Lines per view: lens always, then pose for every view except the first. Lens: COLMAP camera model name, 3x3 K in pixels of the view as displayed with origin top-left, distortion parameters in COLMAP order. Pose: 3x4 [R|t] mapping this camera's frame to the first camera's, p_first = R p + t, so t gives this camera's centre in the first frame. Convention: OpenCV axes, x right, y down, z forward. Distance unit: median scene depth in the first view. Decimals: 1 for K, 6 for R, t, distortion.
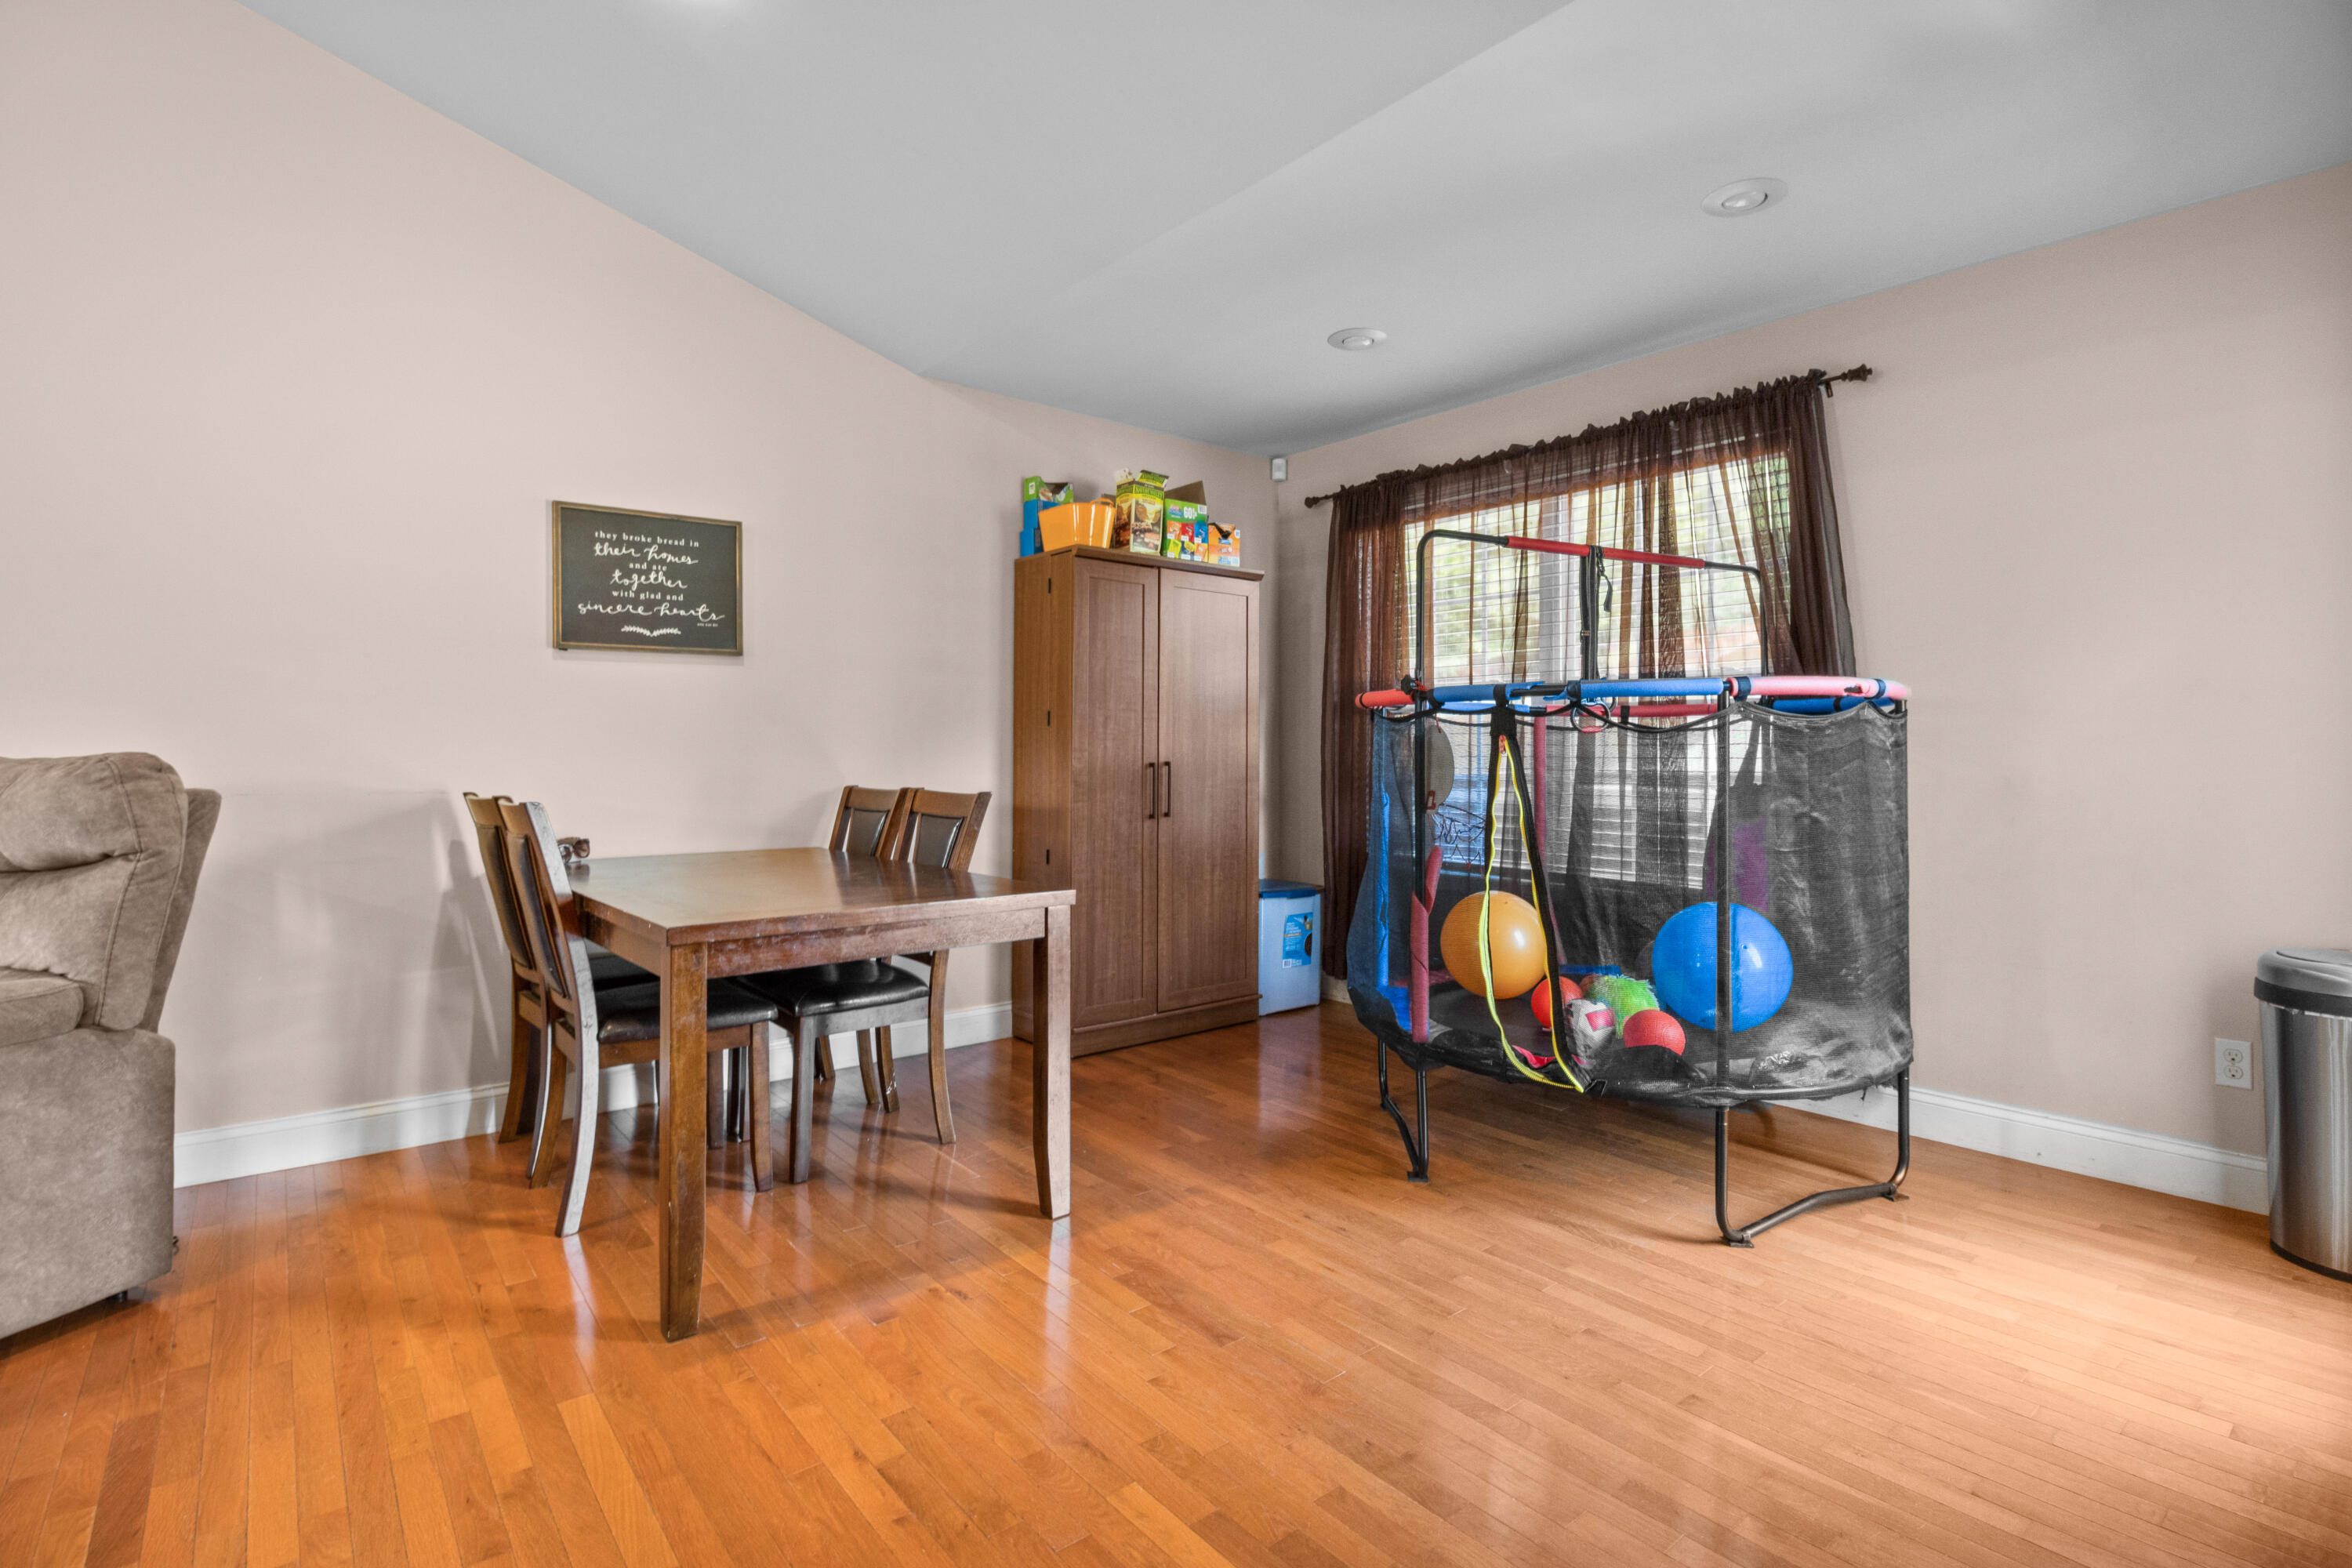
lens RADIAL K [[1117.4, 0, 1216.3], [0, 1117.4, 742.9], [0, 0, 1]] dist [-0.003468, -0.010335]
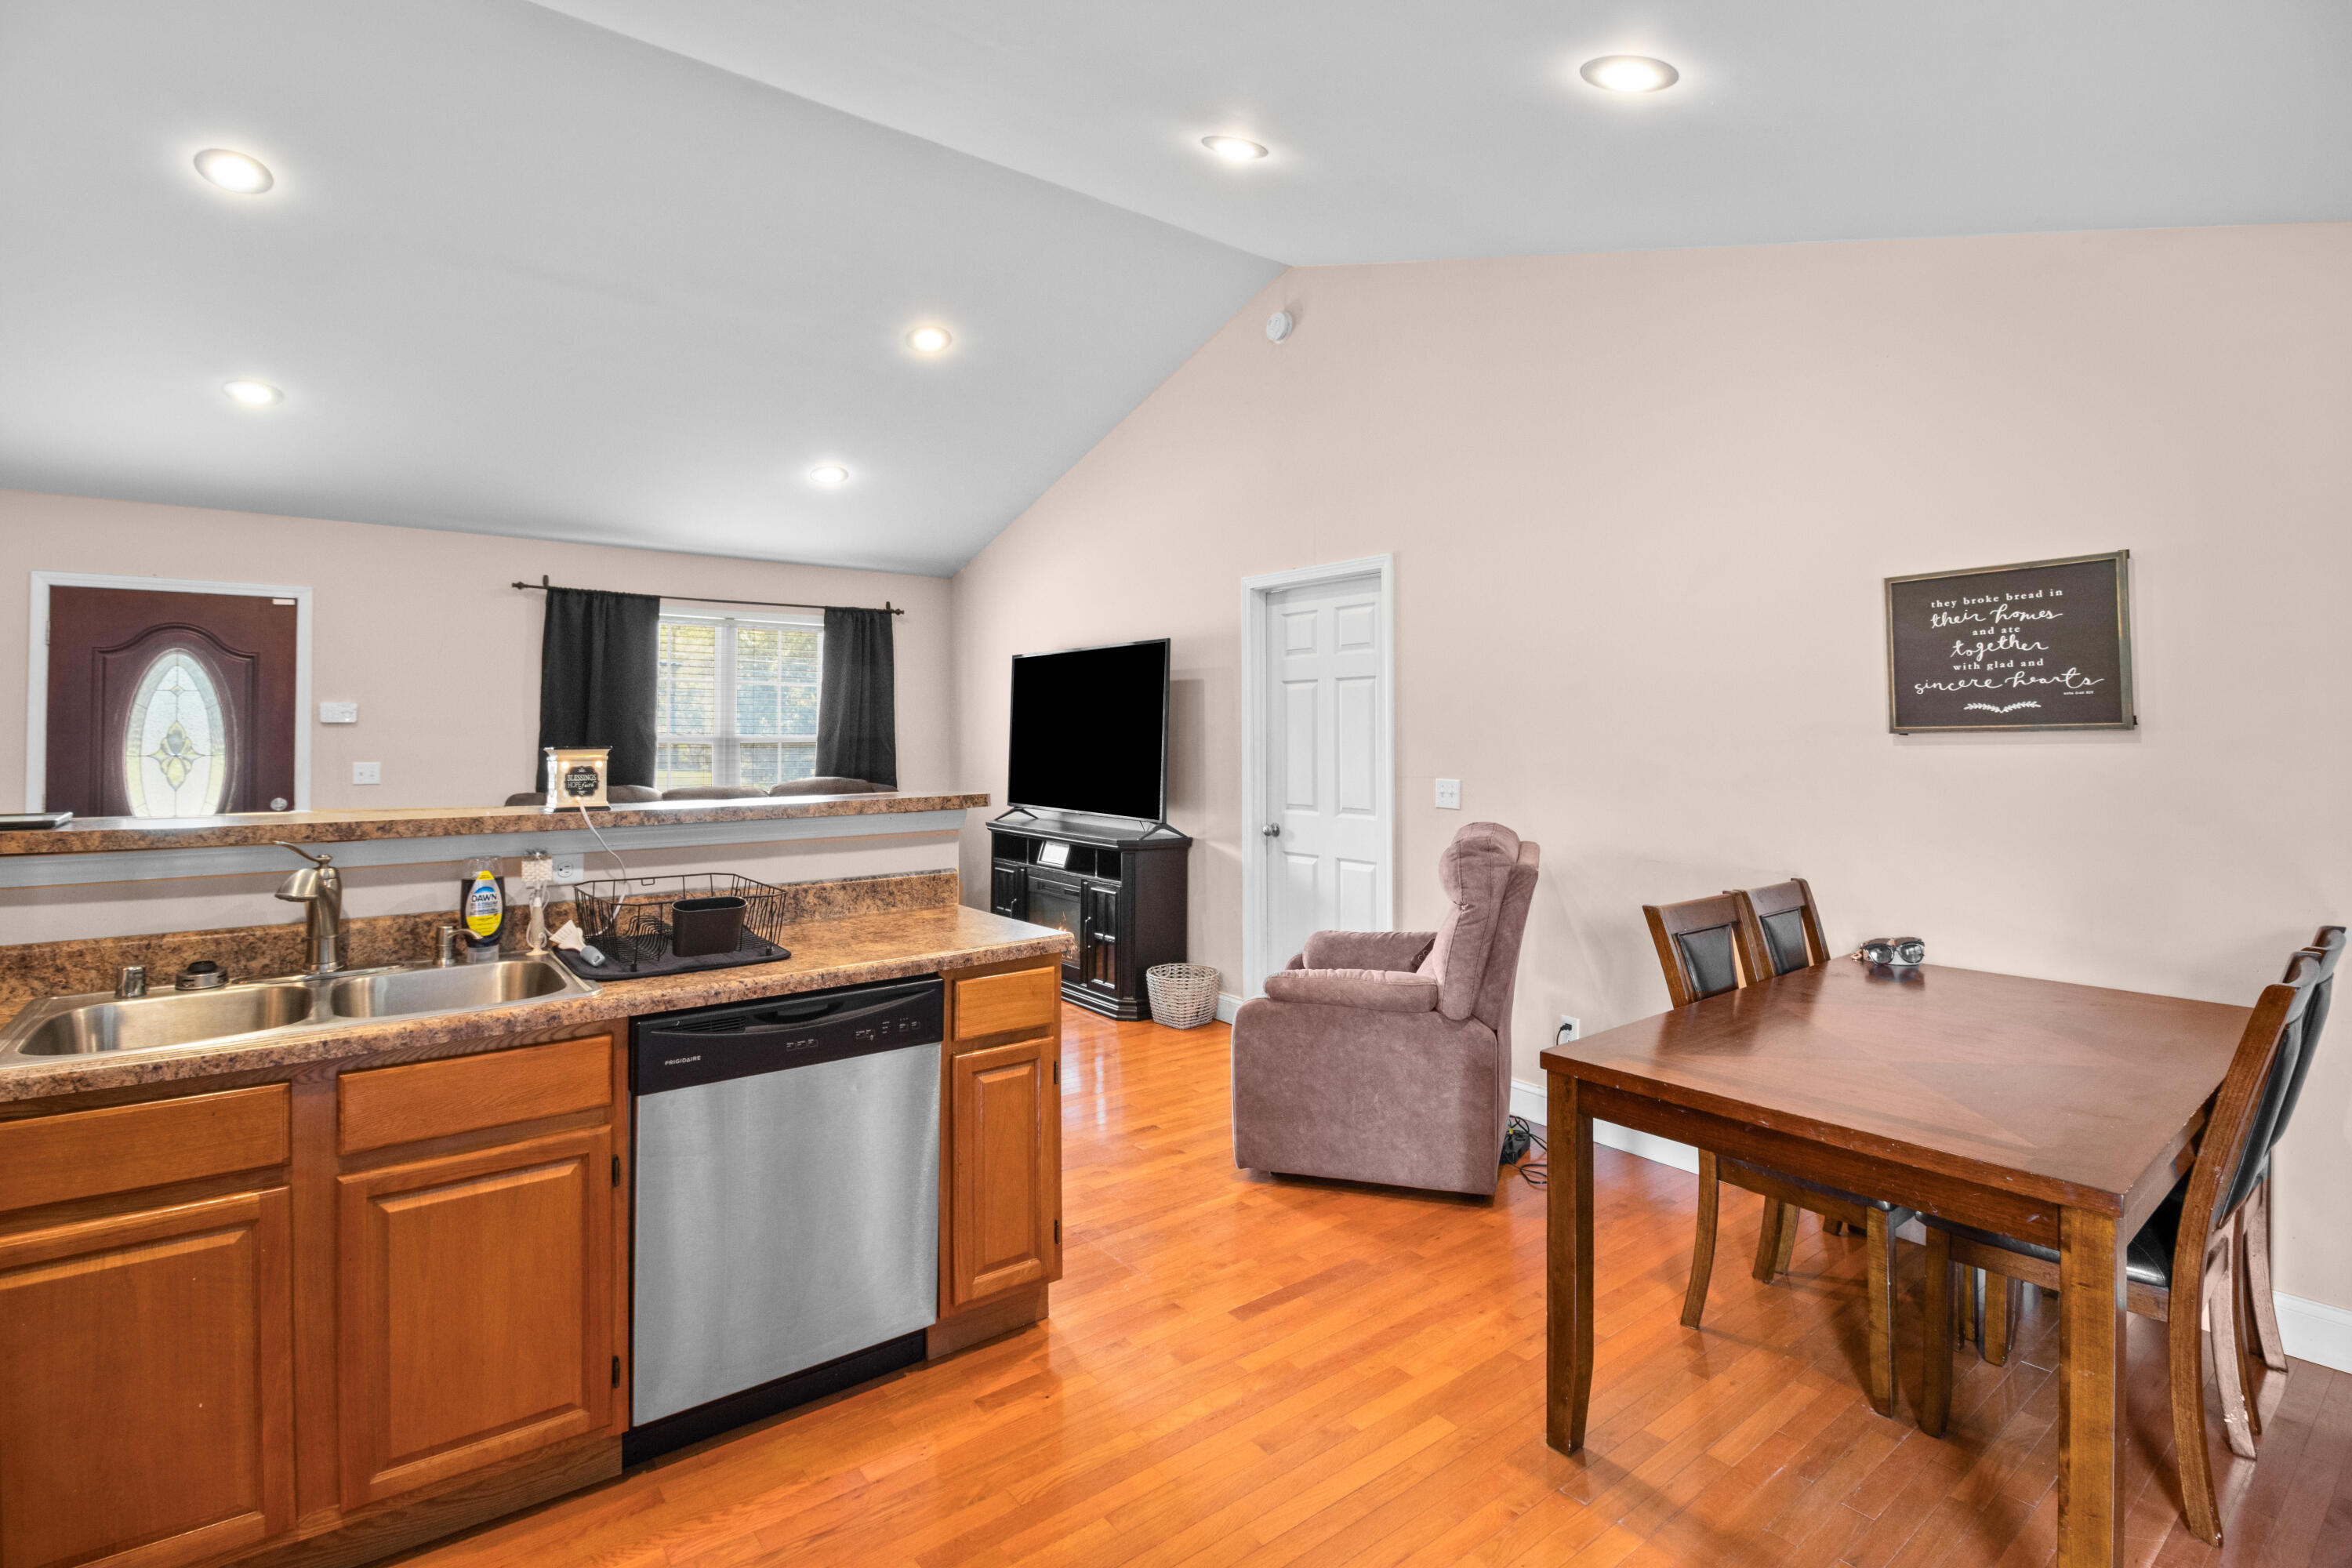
lens RADIAL K [[1117.4, 0, 1198.1], [0, 1117.4, 719.7], [0, 0, 1]] dist [-0.003468, -0.010335]
pose [[-0.038768, -0.017543, -0.999094, 0.352564], [0.009283, 0.999796, -0.017916, -0.080557], [0.999205, -0.009969, -0.038598, 0.424321]]
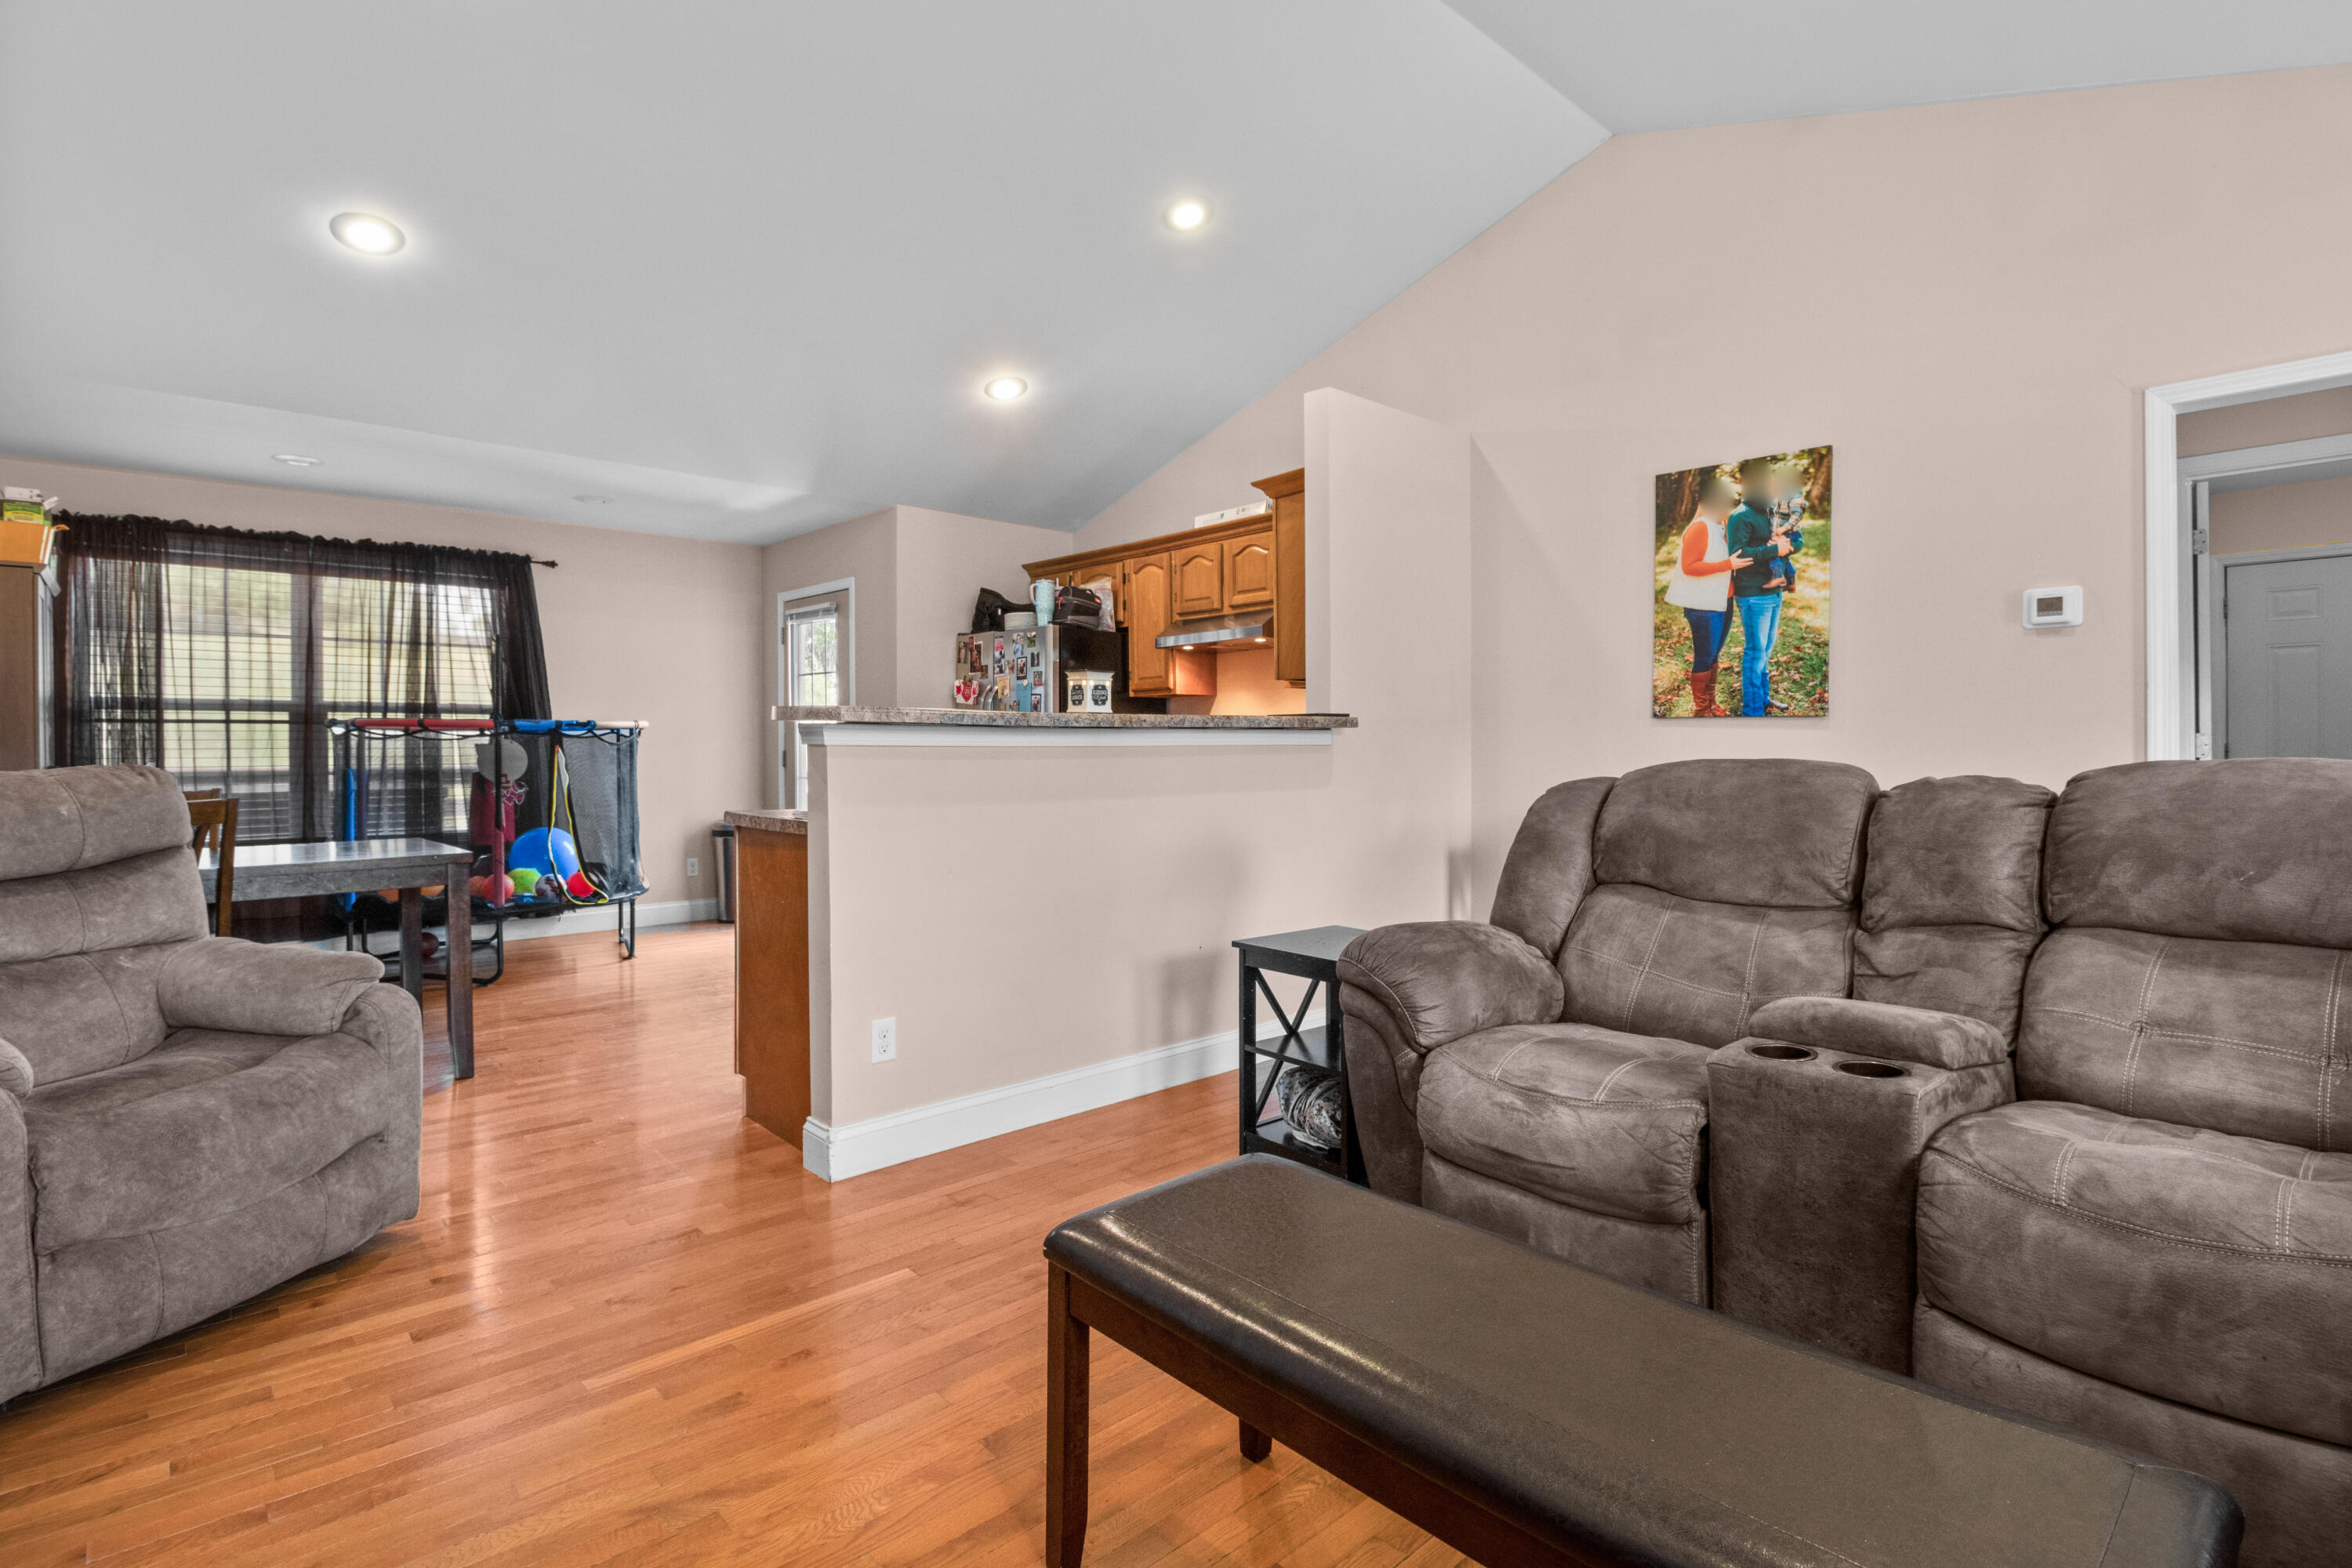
lens RADIAL K [[1117.4, 0, 1206.4], [0, 1117.4, 754.2], [0, 0, 1]] dist [-0.003468, -0.010335]
pose [[-0.054632, -0.008560, 0.998470, -1.426516], [-0.004834, 0.999954, 0.008309, -0.010014], [-0.998495, -0.004373, -0.054671, -0.066818]]
